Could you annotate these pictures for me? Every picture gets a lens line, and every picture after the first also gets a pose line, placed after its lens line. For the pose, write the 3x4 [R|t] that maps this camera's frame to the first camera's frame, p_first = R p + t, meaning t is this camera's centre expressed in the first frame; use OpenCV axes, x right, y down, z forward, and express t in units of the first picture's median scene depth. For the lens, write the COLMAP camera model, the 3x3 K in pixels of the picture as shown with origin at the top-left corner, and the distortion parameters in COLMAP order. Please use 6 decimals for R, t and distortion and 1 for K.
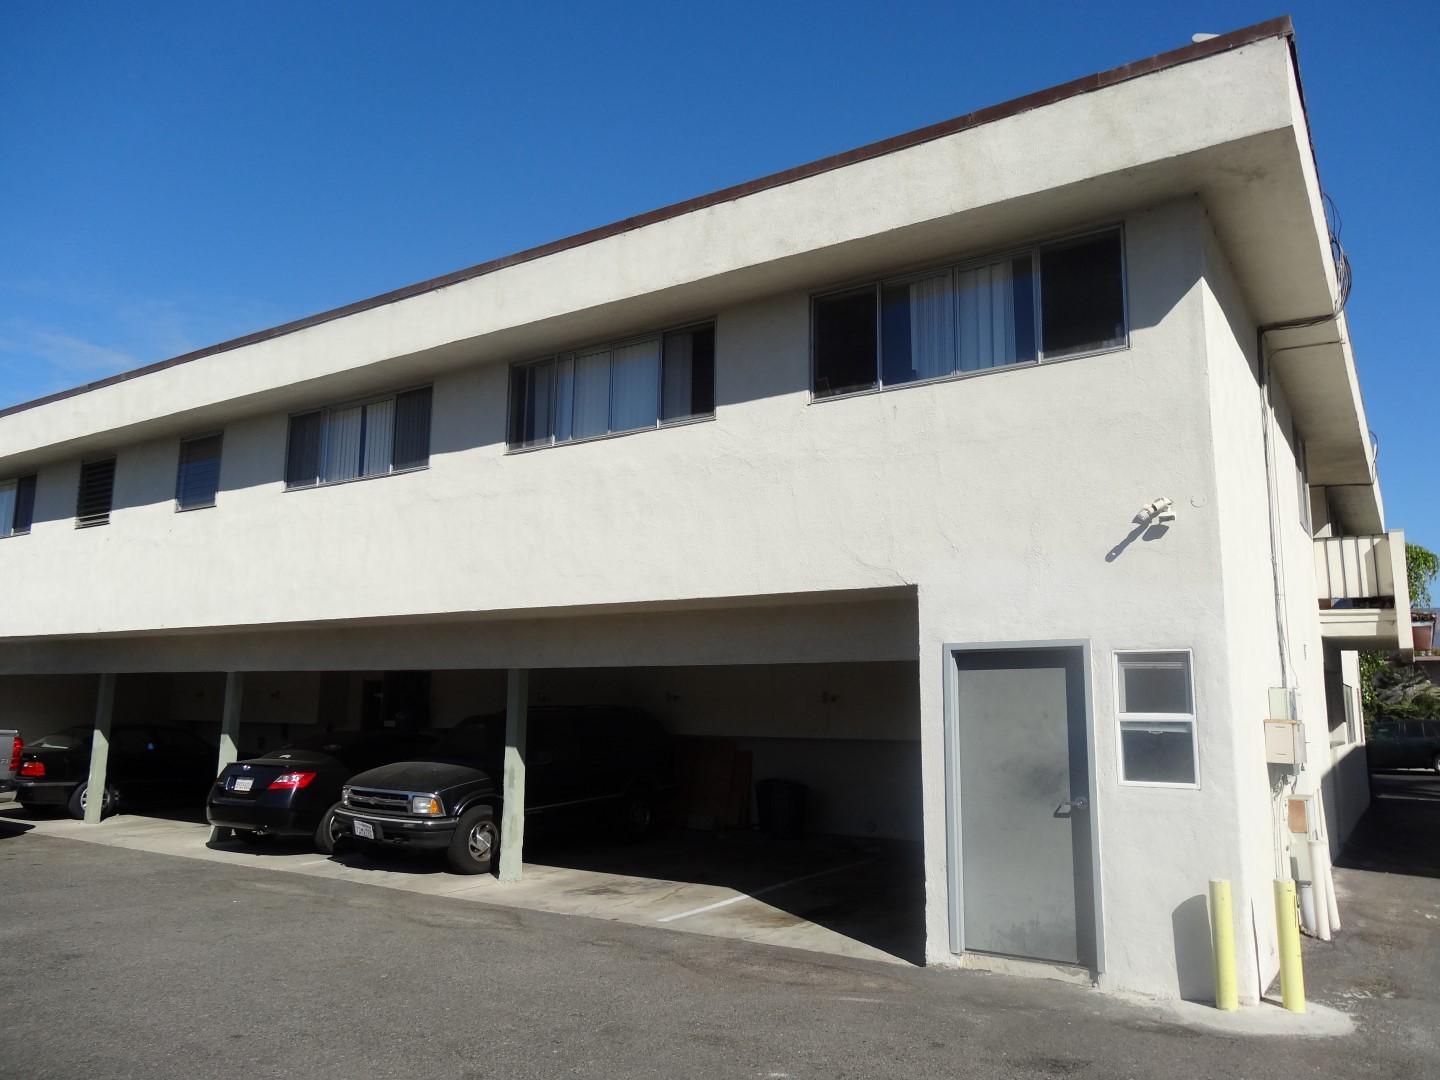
lens RADIAL K [[1065.9, 0, 720.0], [0, 1065.9, 540.0], [0, 0, 1]] dist [0.007328, -0.008549]
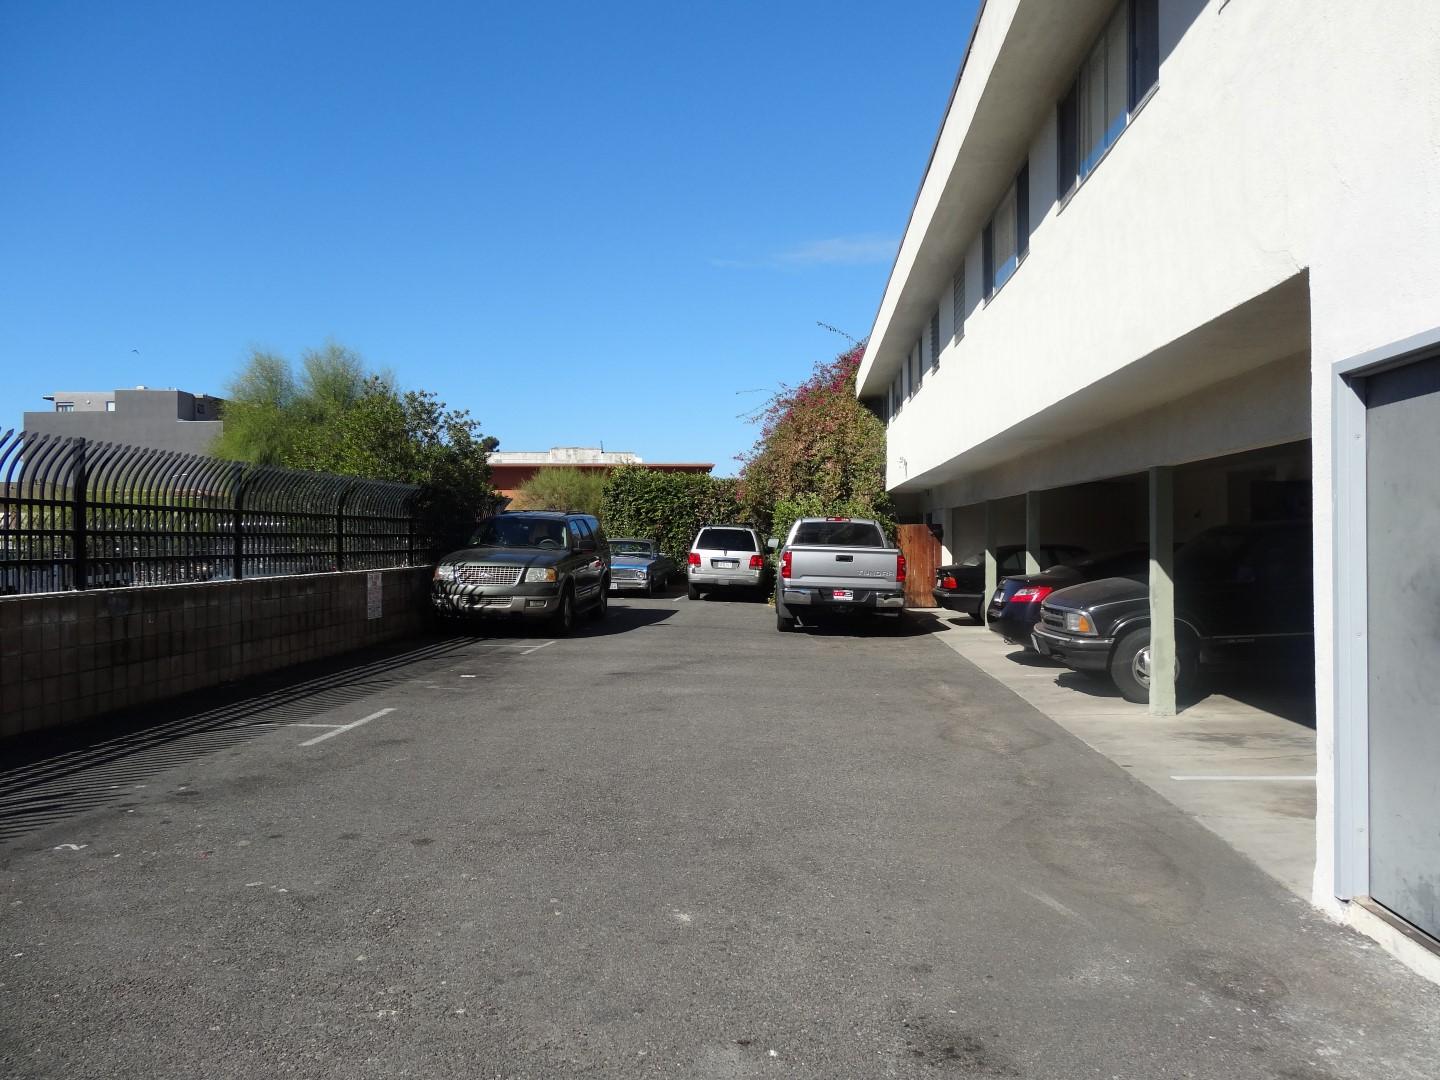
lens RADIAL K [[1065.9, 0, 720.0], [0, 1065.9, 540.0], [0, 0, 1]] dist [0.007328, -0.008549]
pose [[0.491278, -0.009931, -0.870946, 0.371397], [0.146031, 0.986720, 0.071121, 0.069981], [0.858674, -0.162125, 0.486204, 0.306451]]
